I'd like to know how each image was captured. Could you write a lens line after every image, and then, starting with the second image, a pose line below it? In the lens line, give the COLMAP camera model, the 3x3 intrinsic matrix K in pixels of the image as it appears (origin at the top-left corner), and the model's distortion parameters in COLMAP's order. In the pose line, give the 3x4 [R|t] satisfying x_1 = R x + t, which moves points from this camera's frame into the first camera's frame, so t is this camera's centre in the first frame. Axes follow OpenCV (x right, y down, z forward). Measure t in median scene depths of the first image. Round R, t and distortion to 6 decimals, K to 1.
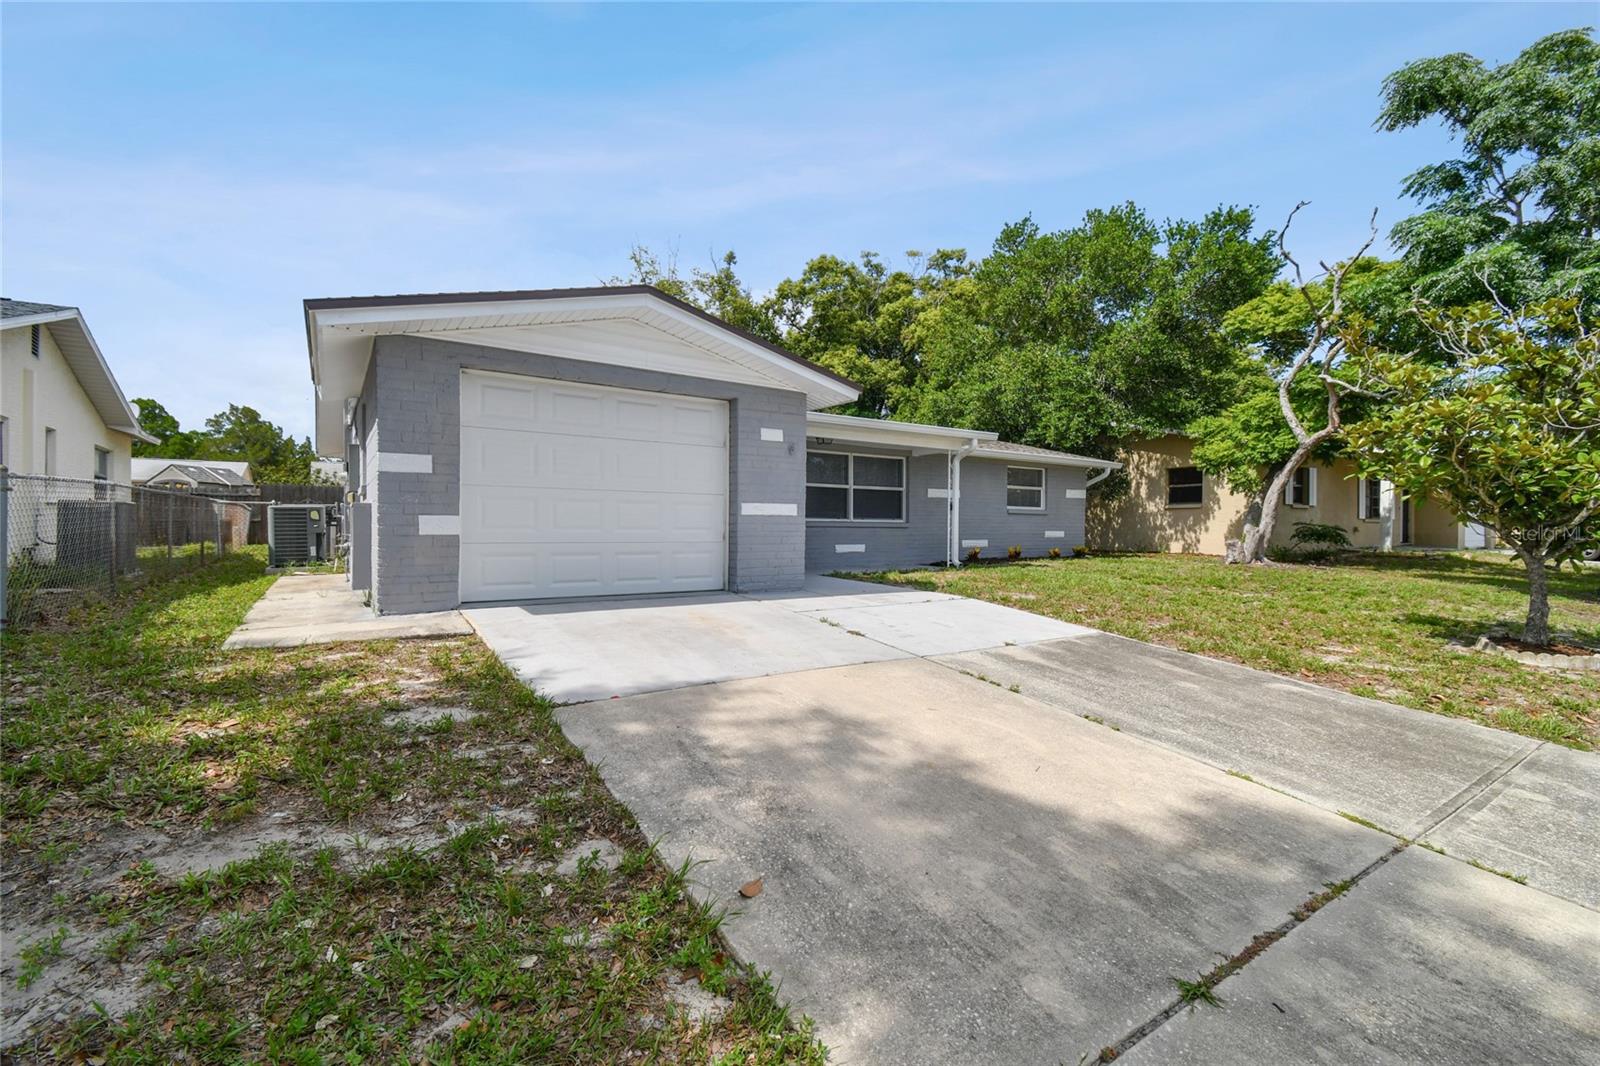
lens RADIAL K [[716.7, 0, 815.2], [0, 716.7, 533.7], [0, 0, 1]] dist [0.026368, -0.015328]
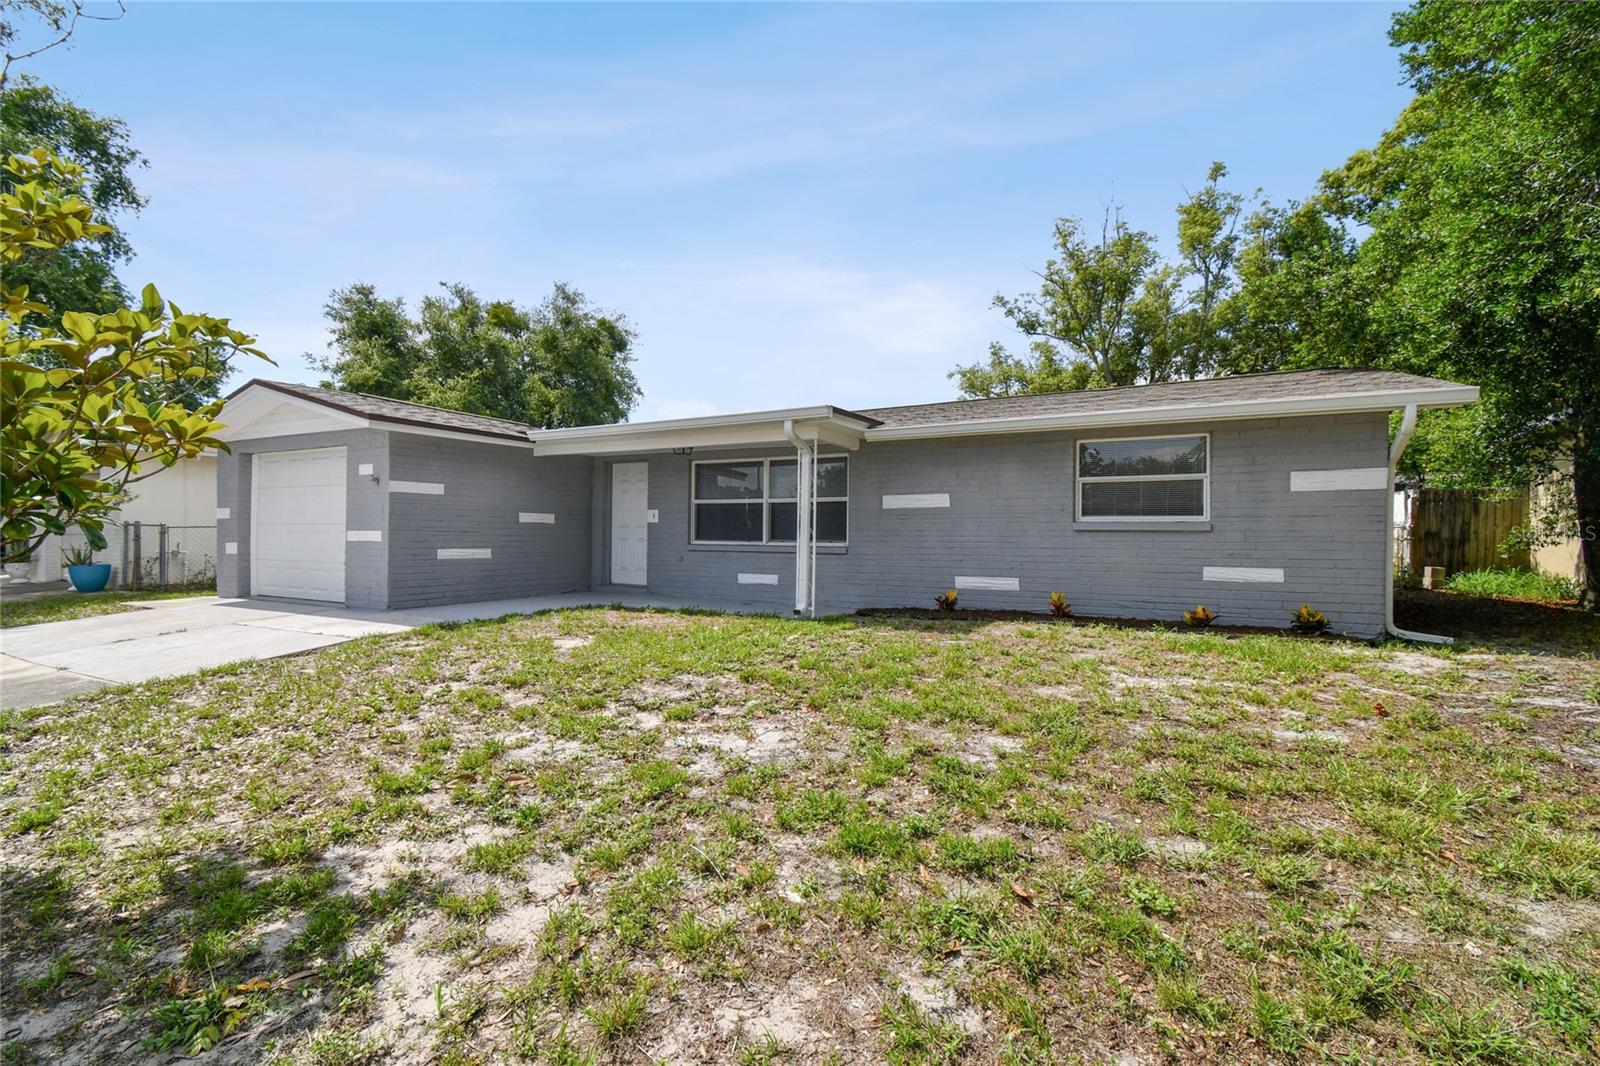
lens RADIAL K [[715.6, 0, 786.8], [0, 715.6, 532.8], [0, 0, 1]] dist [0.053654, -0.031243]
pose [[0.431641, -0.008497, -0.902005, 0.594124], [-0.012654, 0.999800, -0.015473, -0.014342], [0.901957, 0.018092, 0.431448, 0.529774]]
